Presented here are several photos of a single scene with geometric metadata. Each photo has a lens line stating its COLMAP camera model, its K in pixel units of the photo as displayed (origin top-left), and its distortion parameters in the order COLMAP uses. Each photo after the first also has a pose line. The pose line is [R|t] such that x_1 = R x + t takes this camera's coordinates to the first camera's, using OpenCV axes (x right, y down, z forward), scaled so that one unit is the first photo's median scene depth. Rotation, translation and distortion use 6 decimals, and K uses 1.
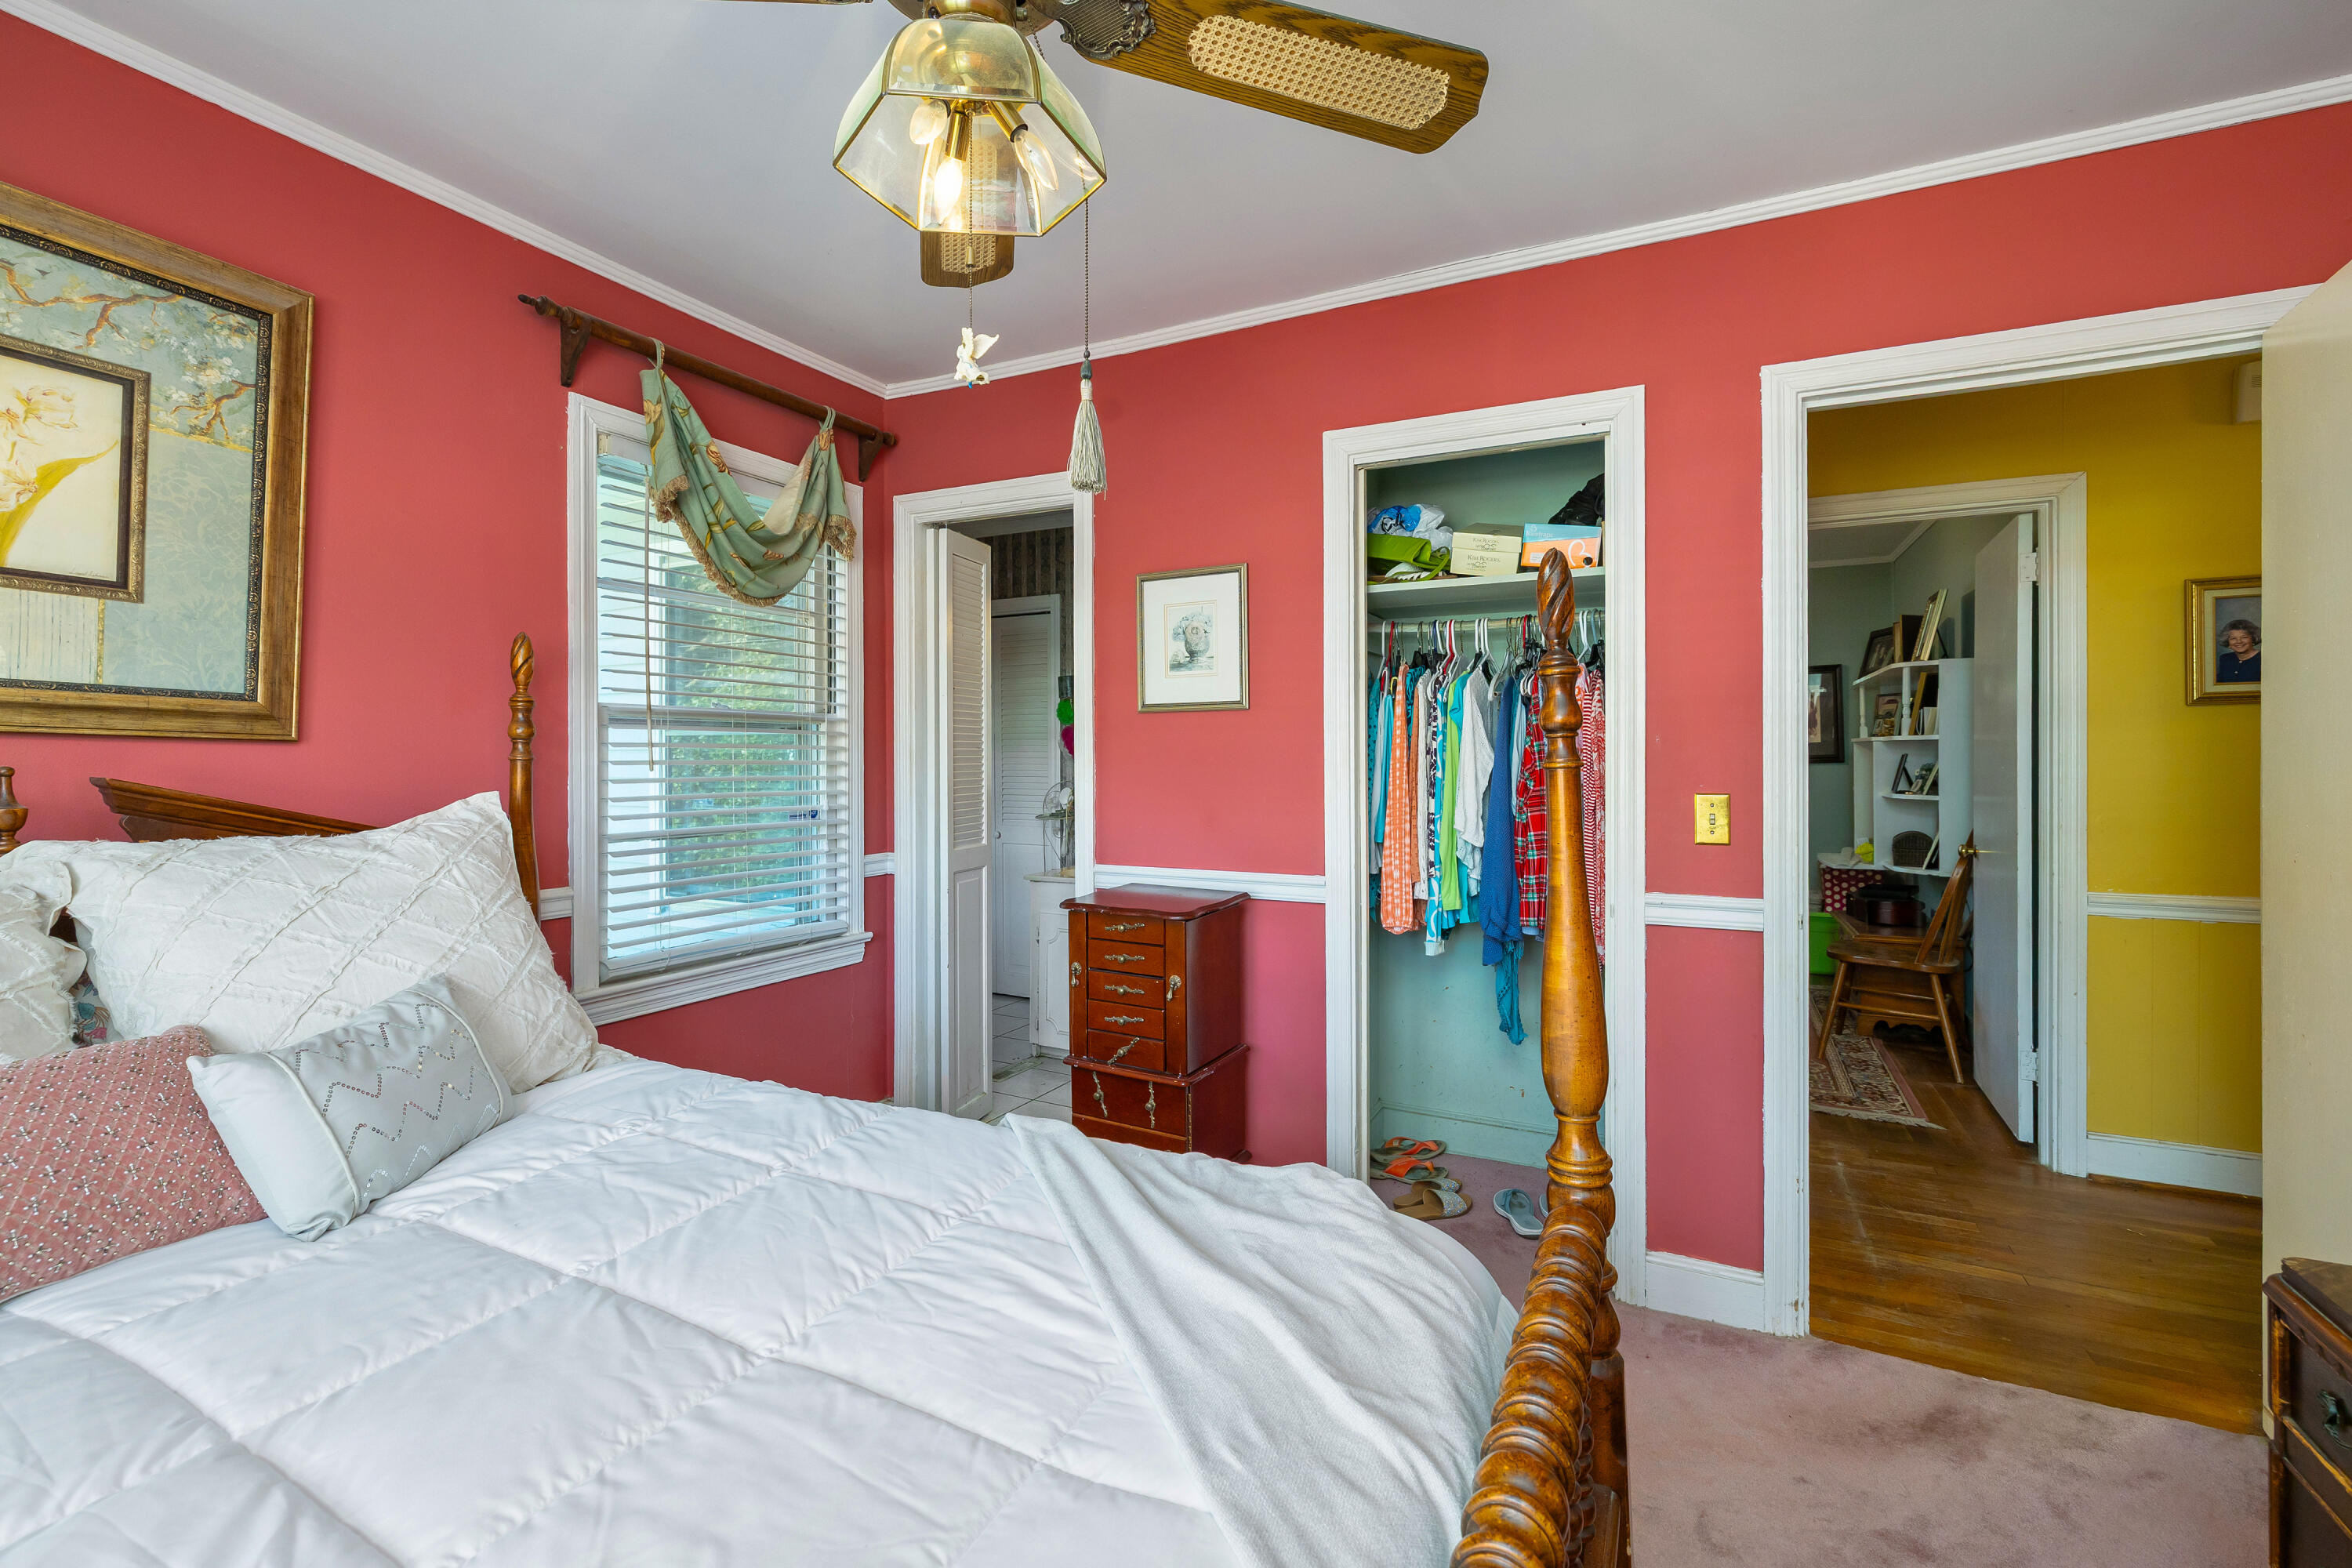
lens RADIAL K [[1018.0, 0, 1172.1], [0, 1018.0, 775.9], [0, 0, 1]] dist [-0.008148, 0.000547]
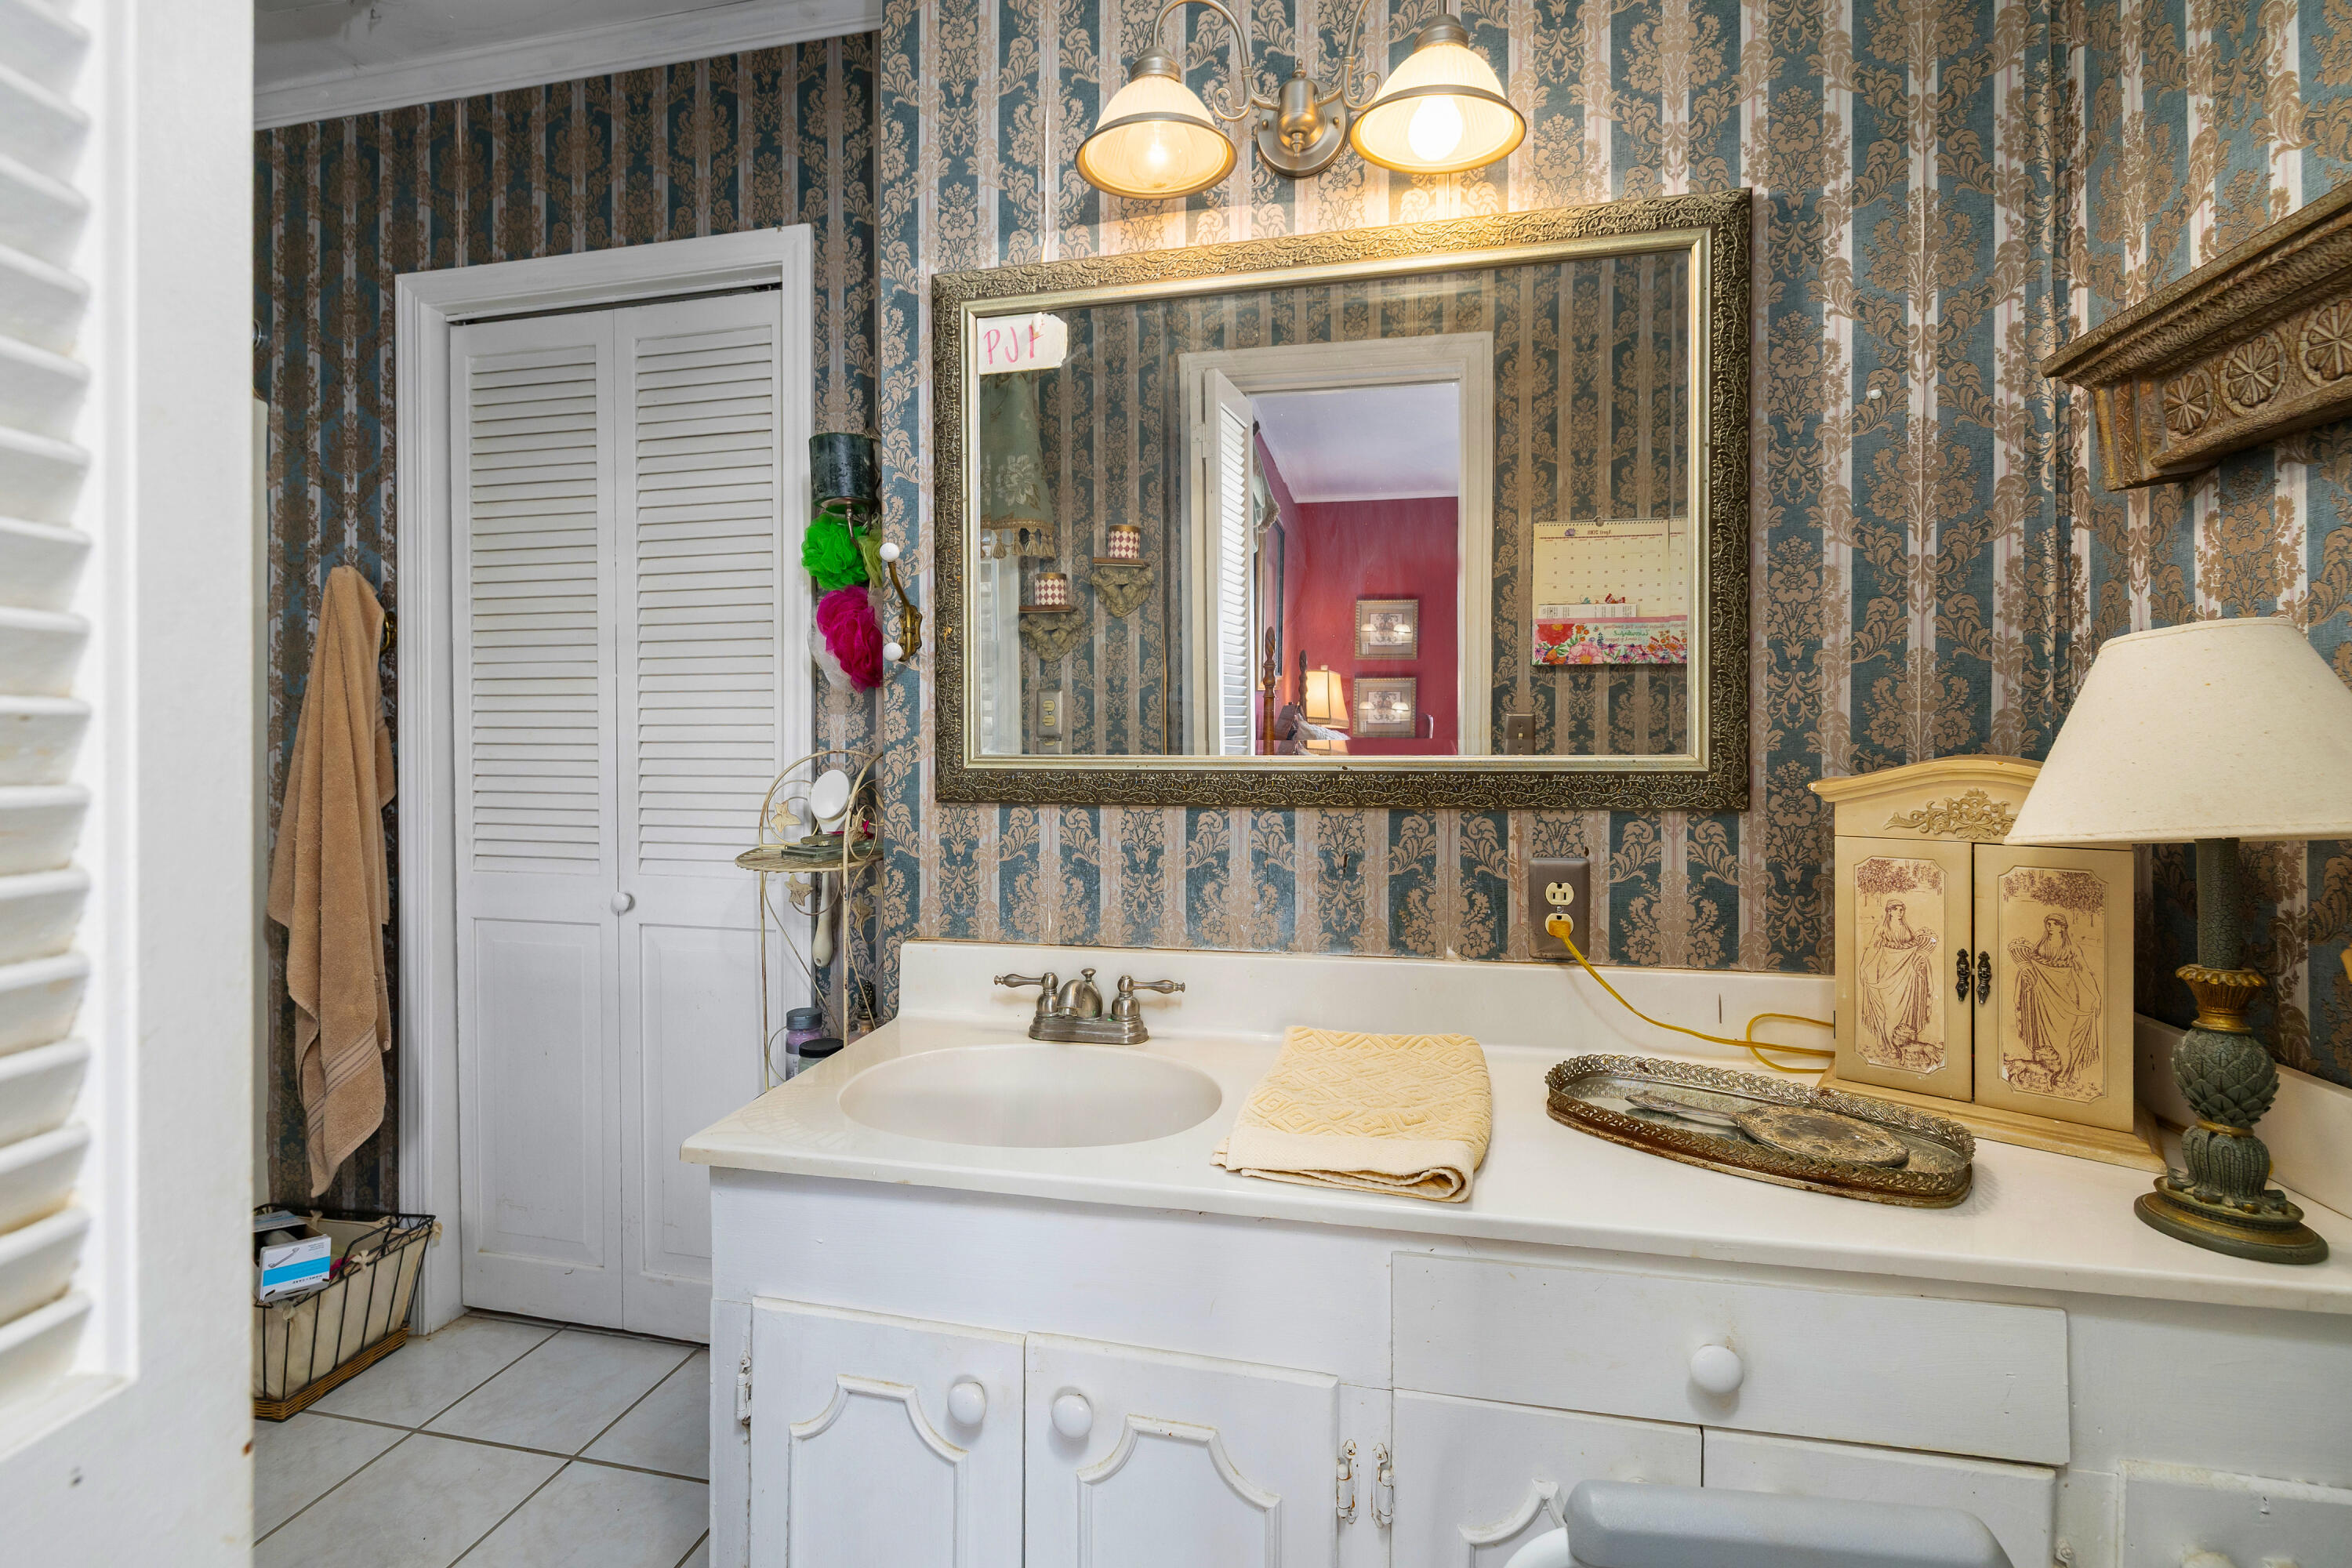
lens RADIAL K [[1018.0, 0, 1176.9], [0, 1018.0, 778.1], [0, 0, 1]] dist [-0.008148, 0.000547]
pose [[0.965184, 0.000610, 0.261571, -0.079007], [-0.002405, 0.999976, 0.006542, 0.011008], [-0.261561, -0.006943, 0.965162, 0.621490]]
